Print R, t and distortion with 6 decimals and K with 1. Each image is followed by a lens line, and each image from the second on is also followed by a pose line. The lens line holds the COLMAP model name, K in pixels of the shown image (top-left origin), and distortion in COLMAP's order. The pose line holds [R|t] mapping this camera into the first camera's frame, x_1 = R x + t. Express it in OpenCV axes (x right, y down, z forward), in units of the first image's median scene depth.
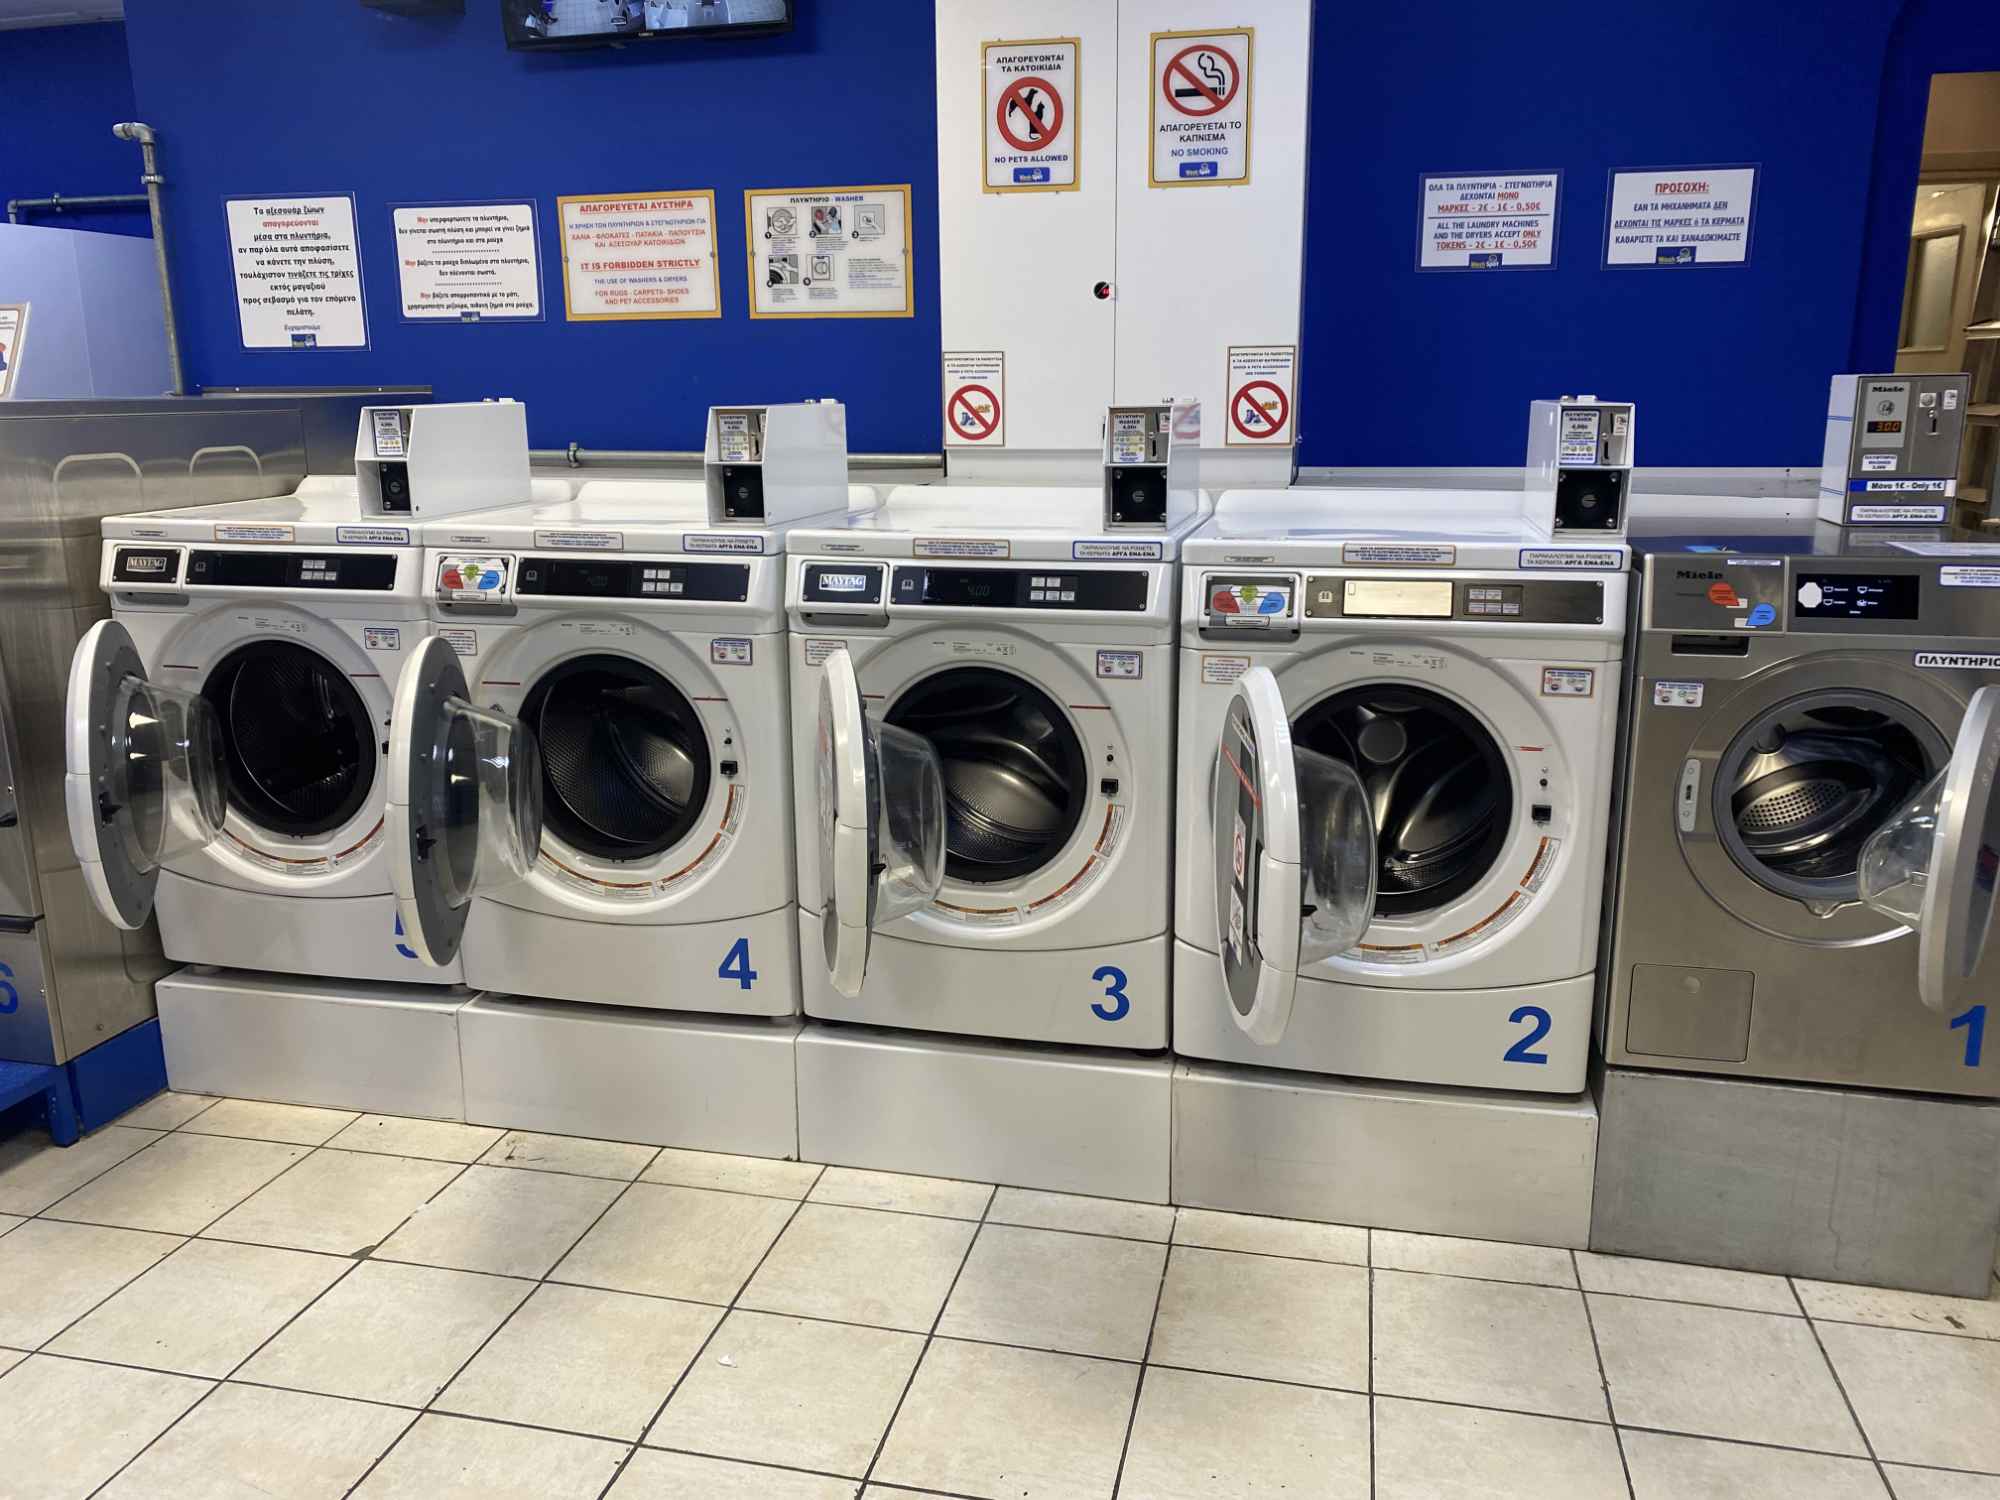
lens RADIAL K [[1532.1, 0, 996.8], [0, 1532.1, 740.5], [0, 0, 1]] dist [0.010406, 0.003288]
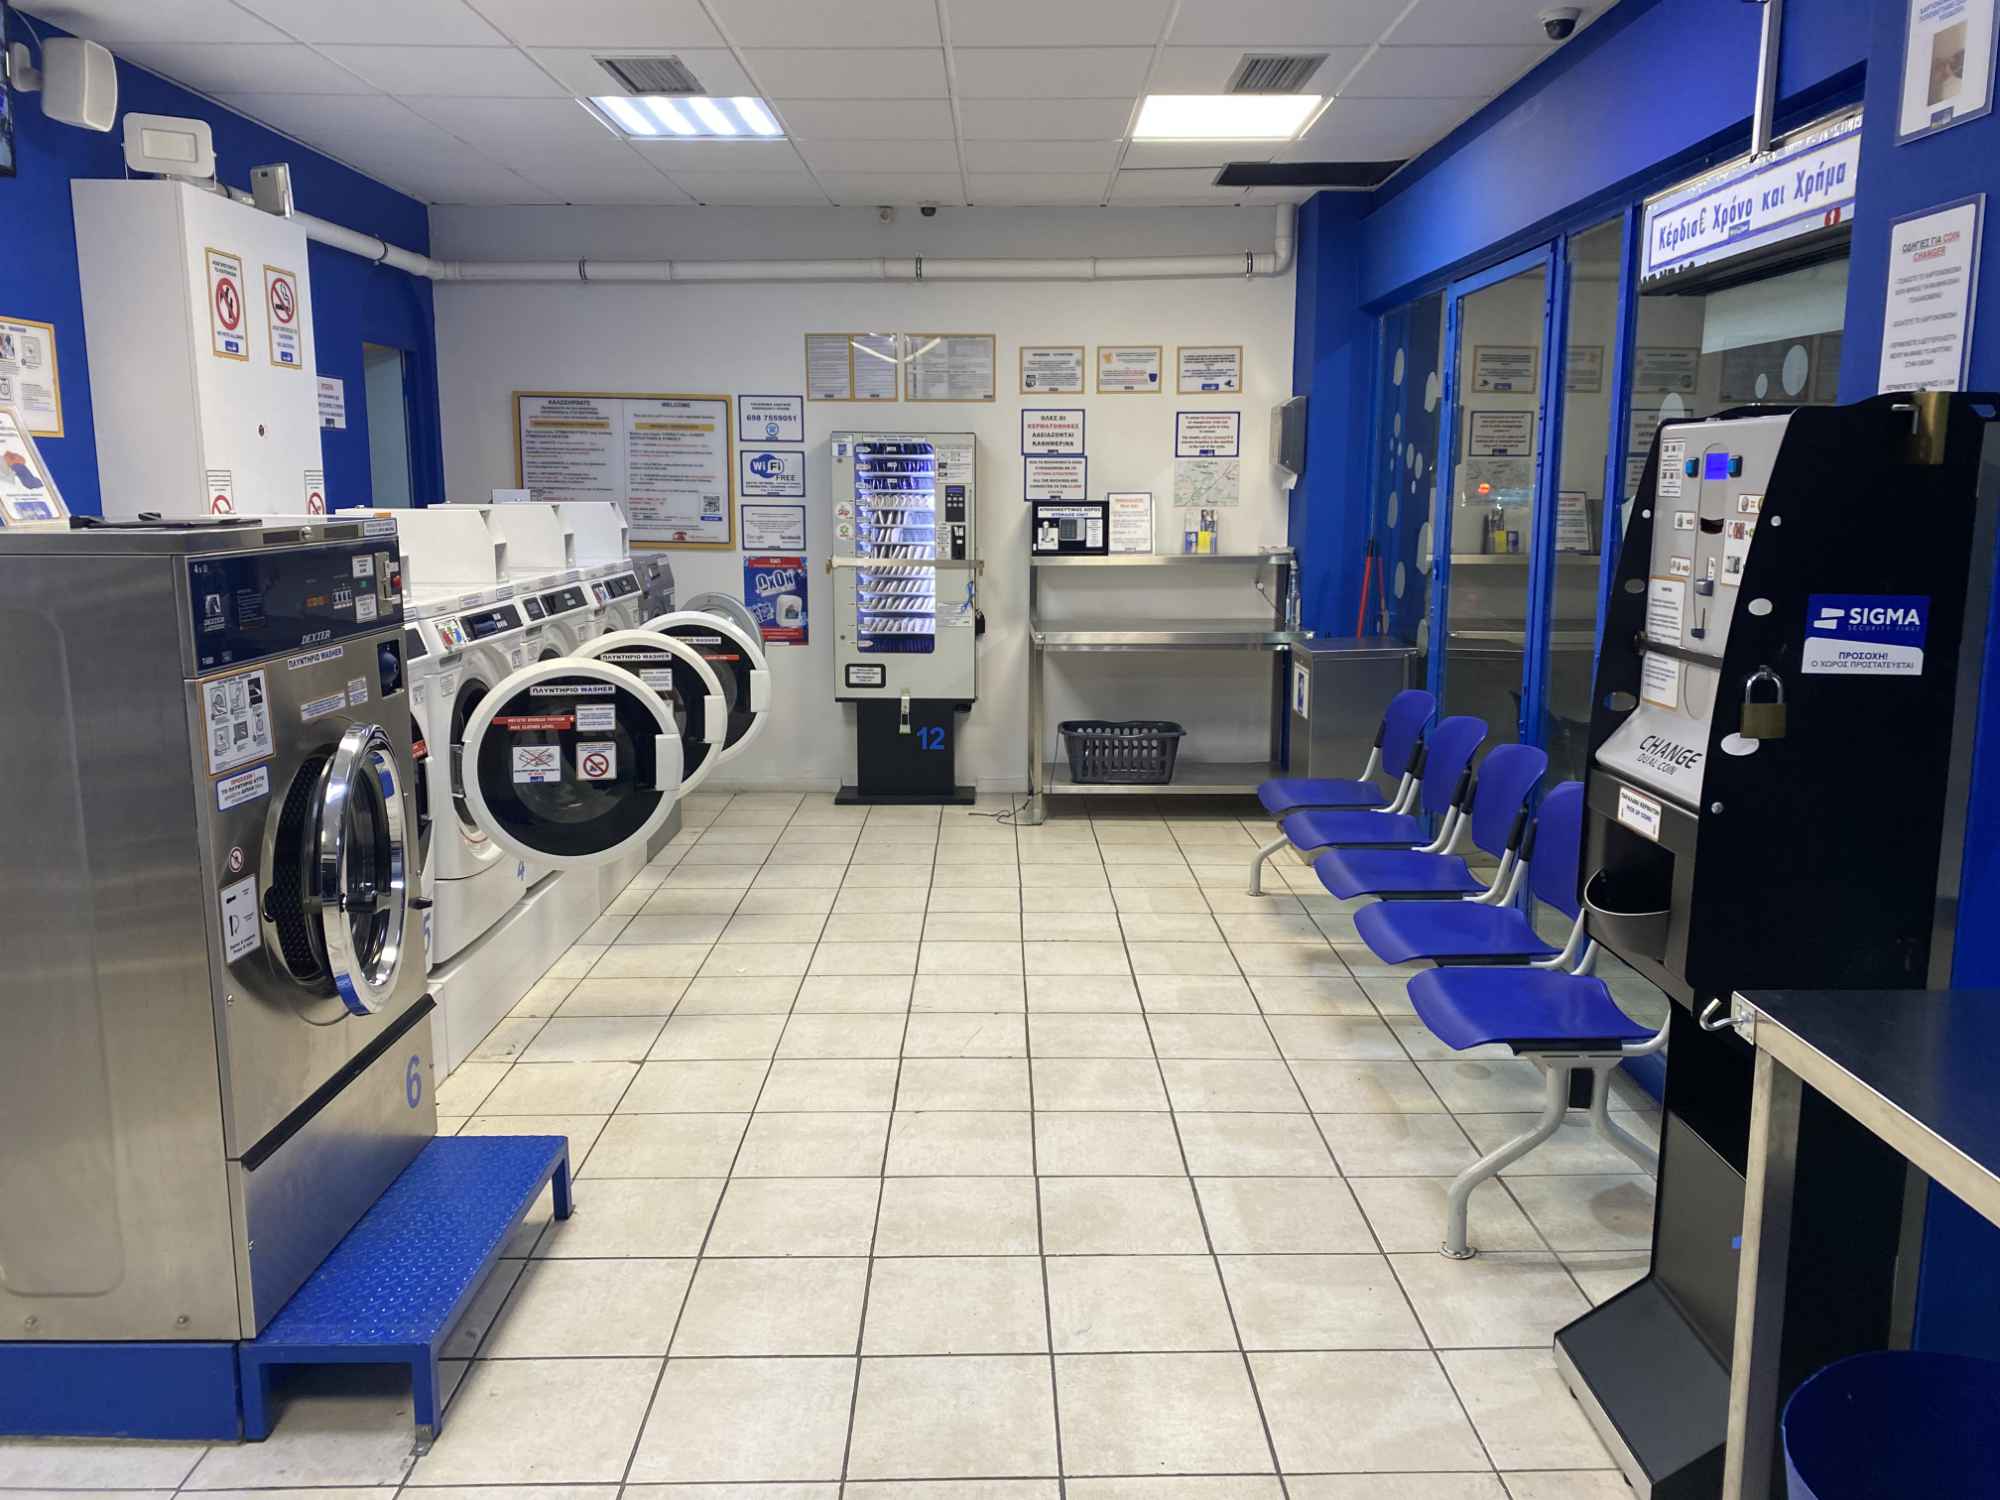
lens RADIAL K [[1499.7, 0, 1002.7], [0, 1499.7, 748.3], [0, 0, 1]] dist [0.058910, -0.091703]
pose [[-0.232933, -0.164800, 0.958427, -1.341479], [0.223895, 0.949974, 0.217761, -0.146798], [-0.946368, 0.265311, -0.184382, 0.611958]]
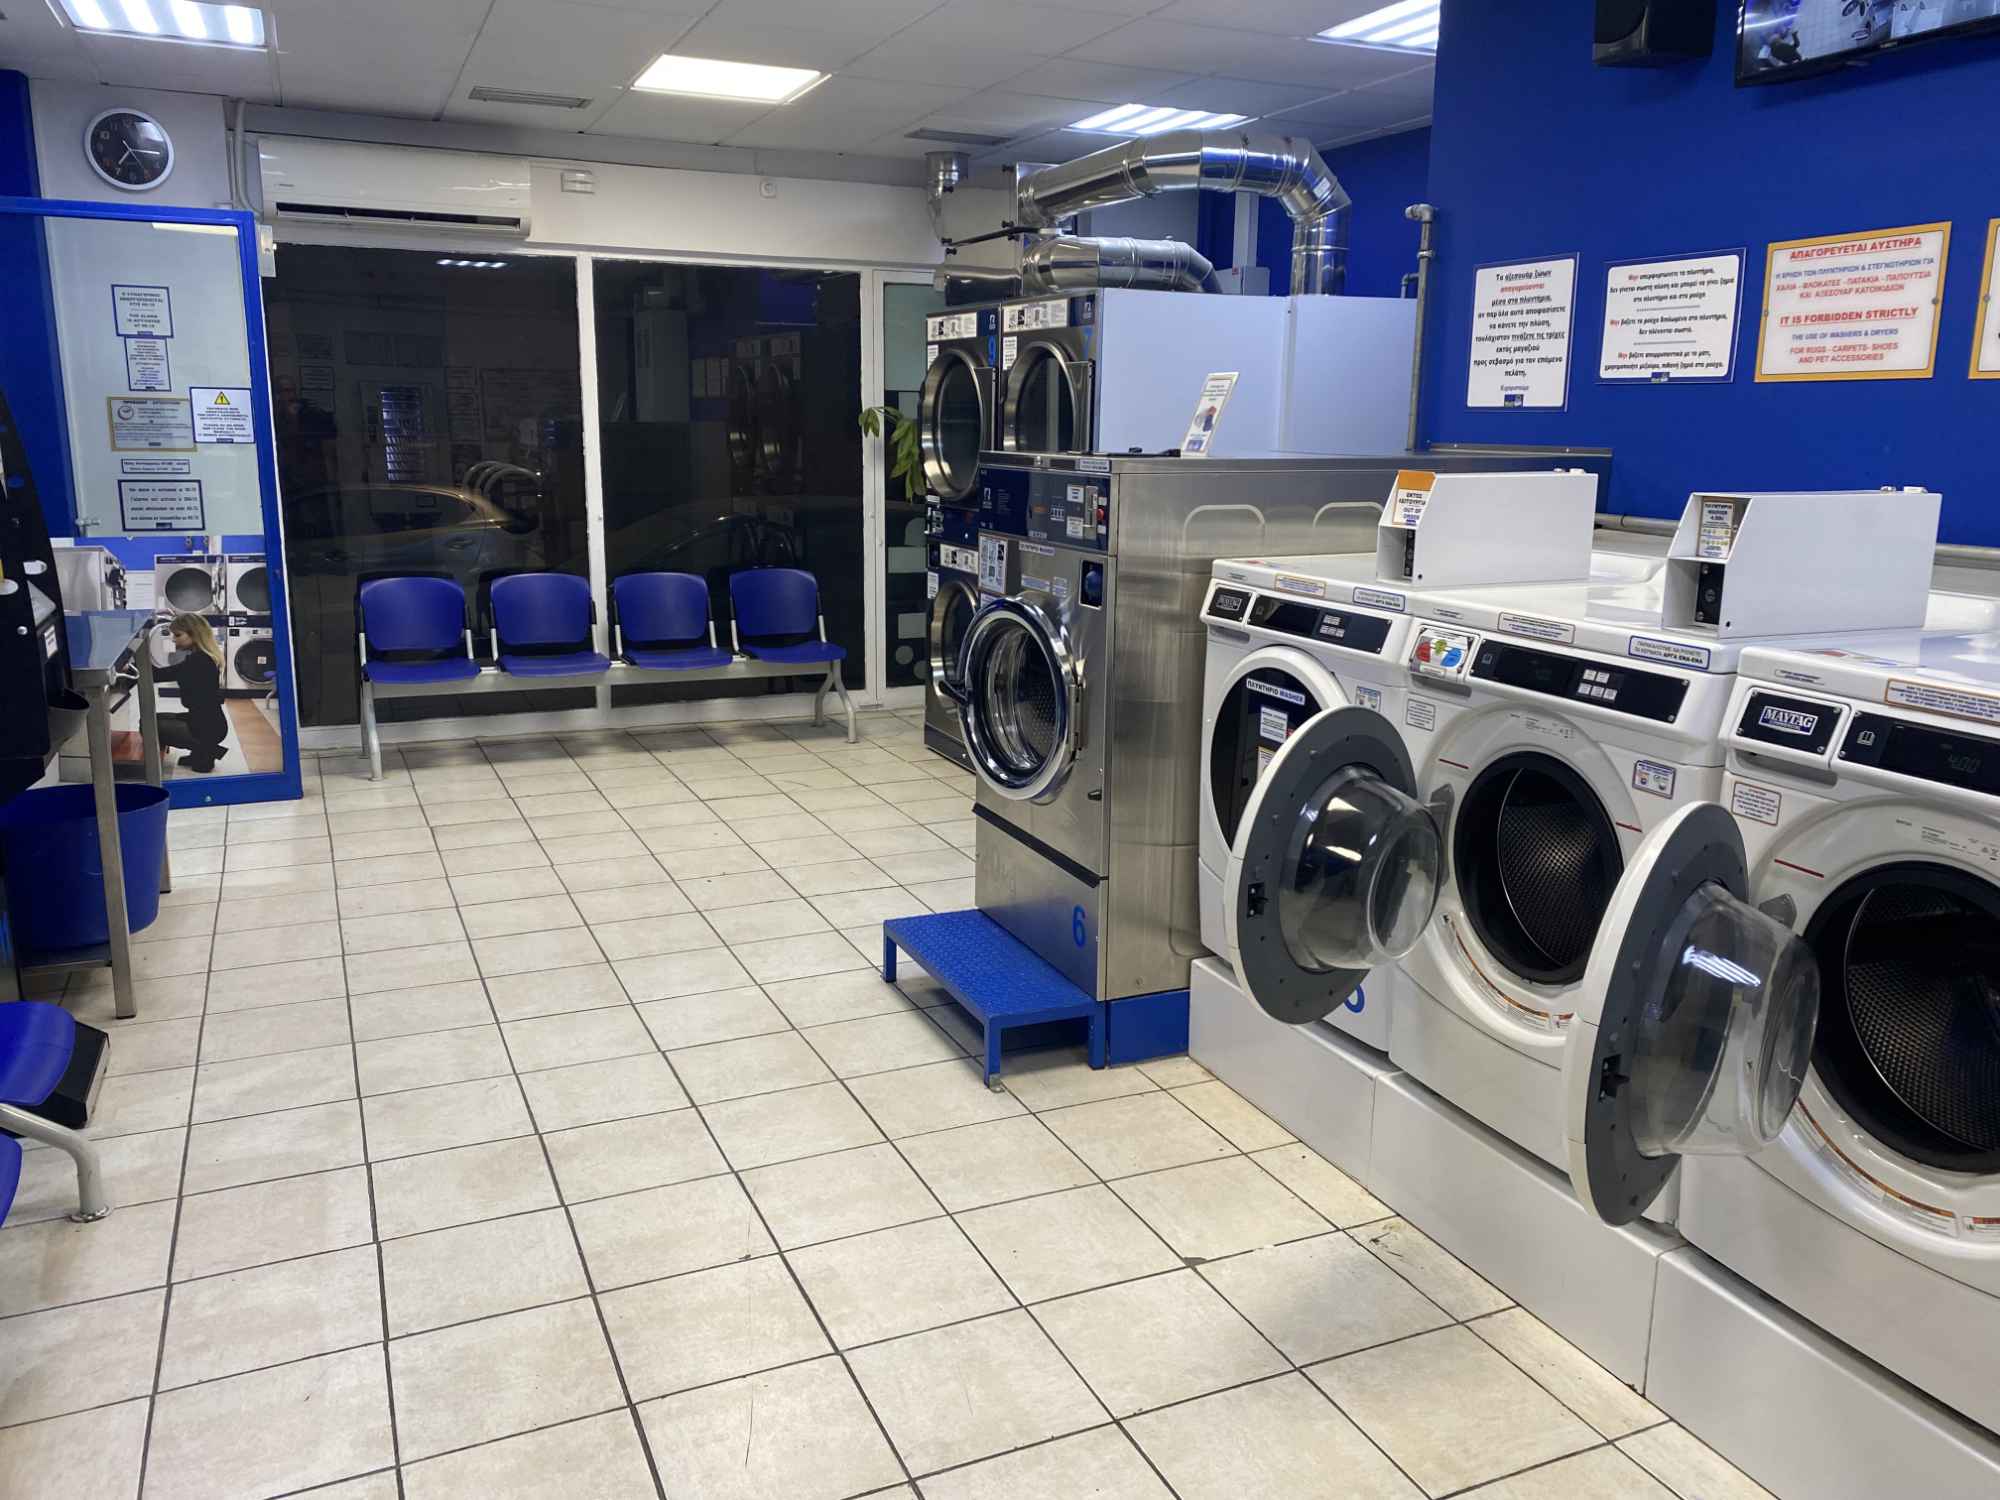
lens RADIAL K [[1542.7, 0, 1014.0], [0, 1542.7, 737.7], [0, 0, 1]] dist [0.007790, 0.006973]
pose [[0.612815, 0.176919, -0.770167, 0.195060], [-0.198186, 0.977876, 0.066938, -0.049339], [0.764970, 0.111615, 0.634320, 0.133488]]
